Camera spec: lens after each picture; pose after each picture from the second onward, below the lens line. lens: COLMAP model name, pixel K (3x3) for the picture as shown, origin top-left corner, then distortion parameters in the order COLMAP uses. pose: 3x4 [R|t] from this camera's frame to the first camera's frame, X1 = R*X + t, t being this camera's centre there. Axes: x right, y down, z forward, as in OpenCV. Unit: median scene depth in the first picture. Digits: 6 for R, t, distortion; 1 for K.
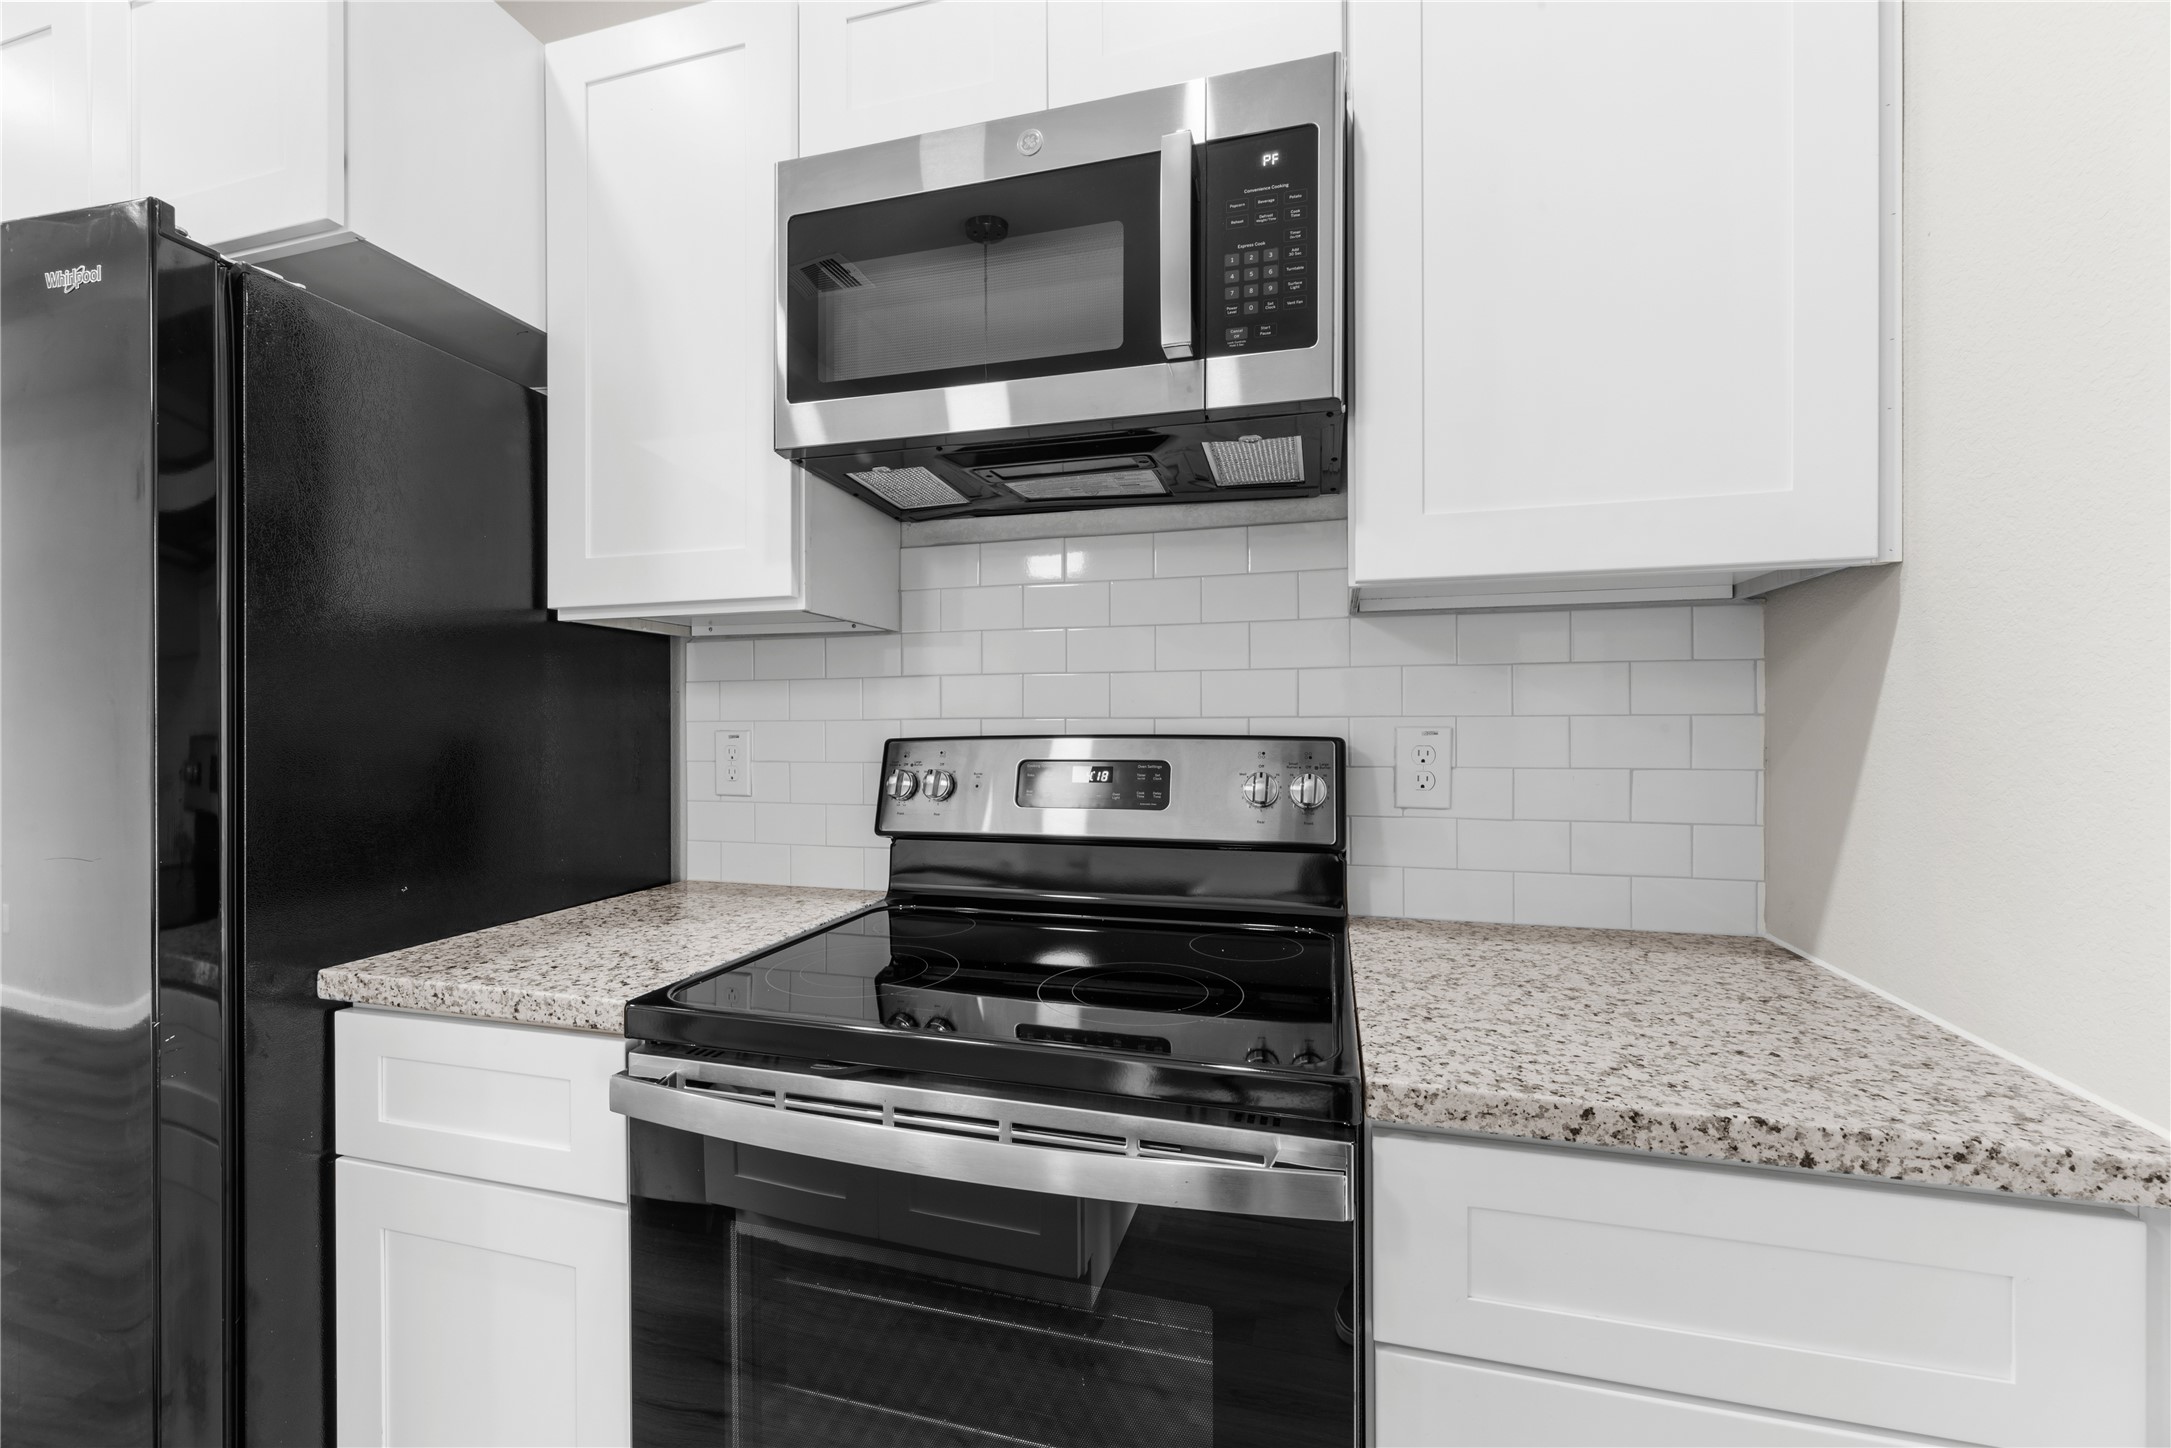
lens RADIAL K [[868.9, 0, 1085.3], [0, 868.9, 731.0], [0, 0, 1]] dist [0.003699, 0.000110]
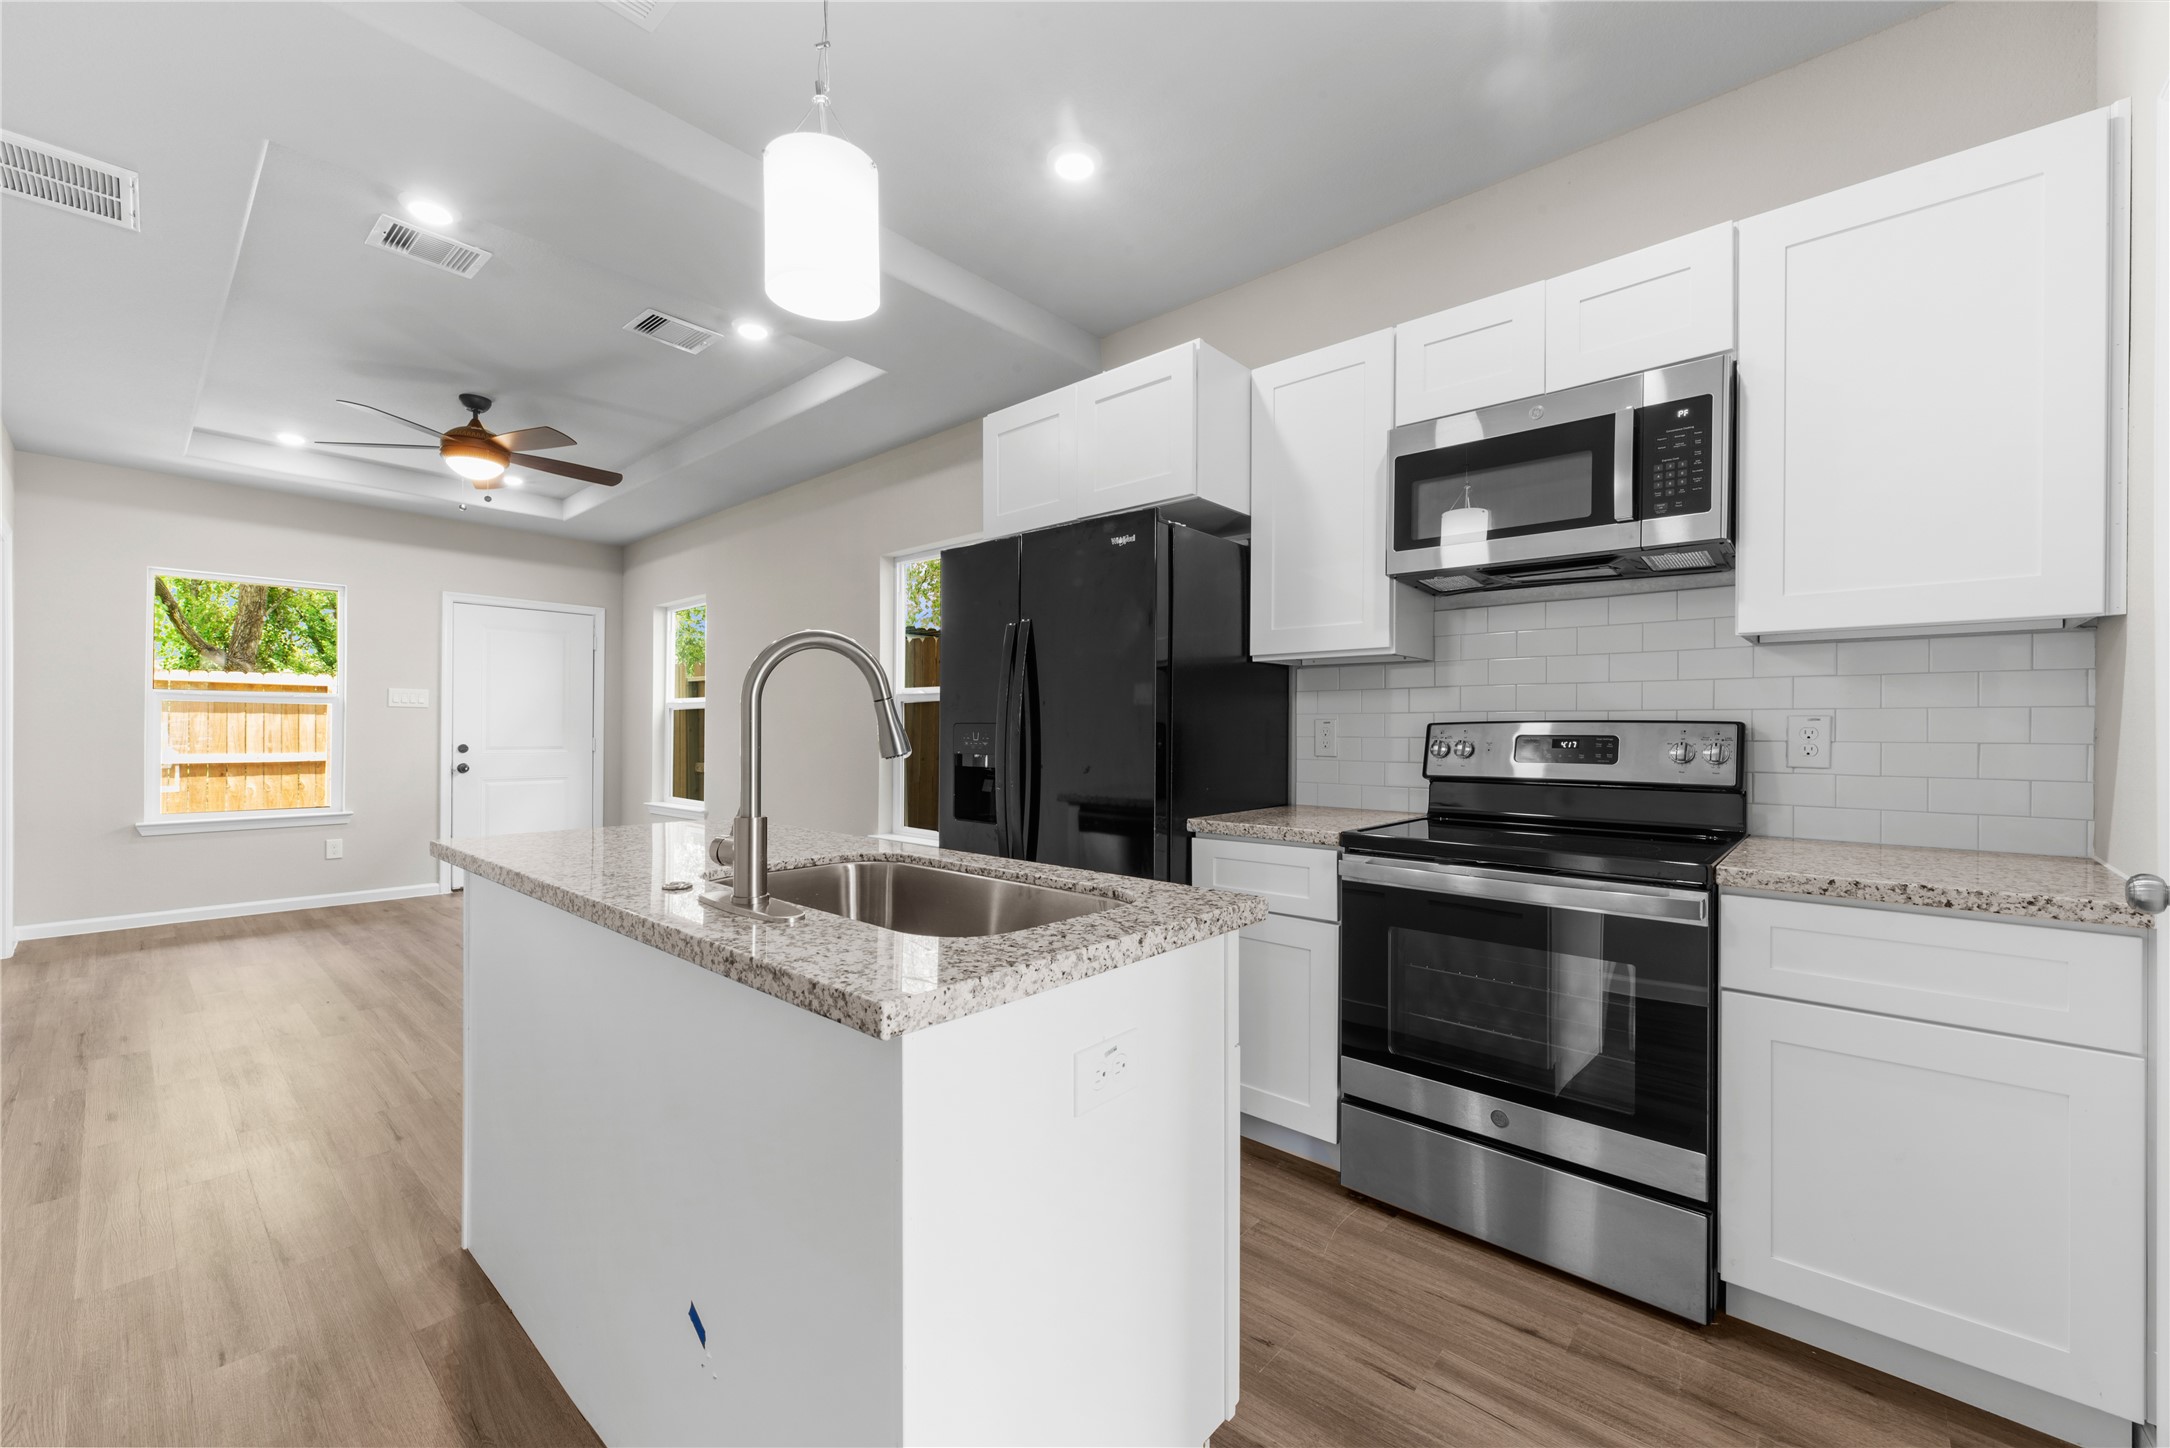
lens RADIAL K [[868.5, 0, 1084.8], [0, 868.5, 731.0], [0, 0, 1]] dist [0.003699, 0.000110]
pose [[0.895210, 0.008915, -0.445555, -0.098622], [-0.009979, 0.999950, -0.000041, 0.044961], [0.445532, 0.004483, 0.895255, -1.227207]]
